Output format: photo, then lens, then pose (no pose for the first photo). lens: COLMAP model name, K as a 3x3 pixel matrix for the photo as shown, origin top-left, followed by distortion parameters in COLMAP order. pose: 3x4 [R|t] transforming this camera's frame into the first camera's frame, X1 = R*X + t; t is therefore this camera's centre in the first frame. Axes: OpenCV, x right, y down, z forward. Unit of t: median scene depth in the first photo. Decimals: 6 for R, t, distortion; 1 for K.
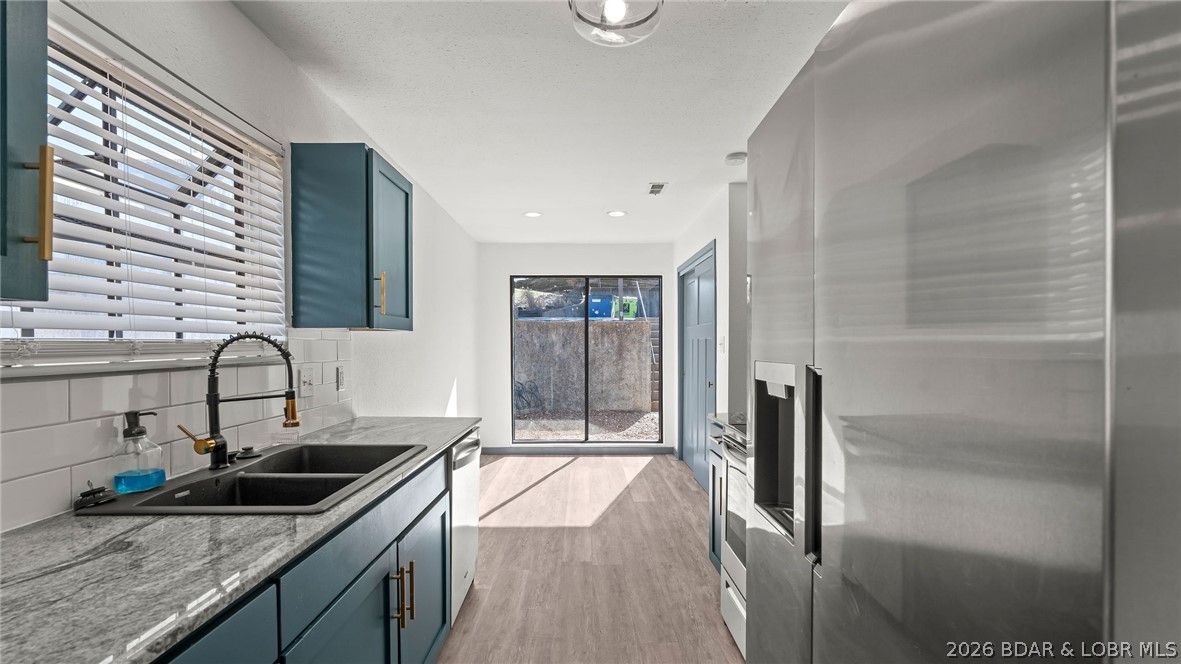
lens RADIAL K [[527.5, 0, 589.2], [0, 527.5, 352.7], [0, 0, 1]] dist [-0.007044, 0.005743]
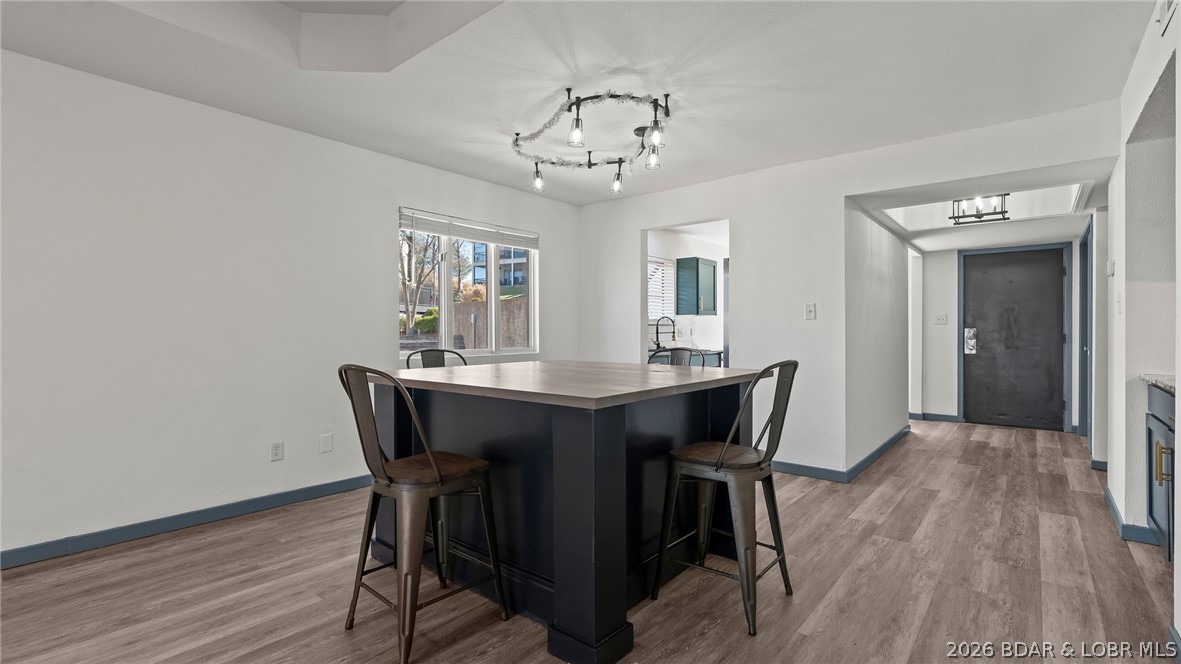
lens RADIAL K [[527.5, 0, 596.9], [0, 527.5, 332.4], [0, 0, 1]] dist [-0.007044, 0.005743]
pose [[0.761380, 0.002646, -0.648301, 0.999365], [-0.011582, 0.999888, -0.009521, 0.081422], [0.648203, 0.014757, 0.761325, -1.528474]]
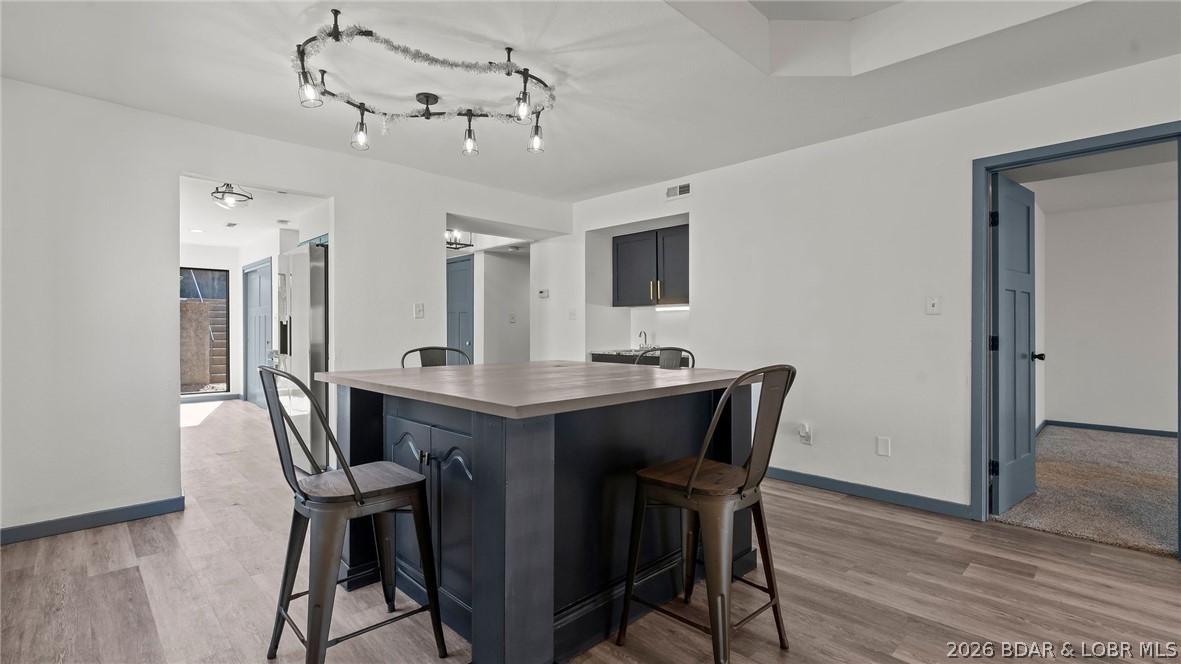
lens RADIAL K [[527.5, 0, 580.3], [0, 527.5, 335.1], [0, 0, 1]] dist [-0.007044, 0.005743]
pose [[0.727936, -0.004007, 0.685633, -0.329765], [0.008137, 0.999963, -0.002795, 0.083346], [-0.685596, 0.007613, 0.727942, -1.511275]]
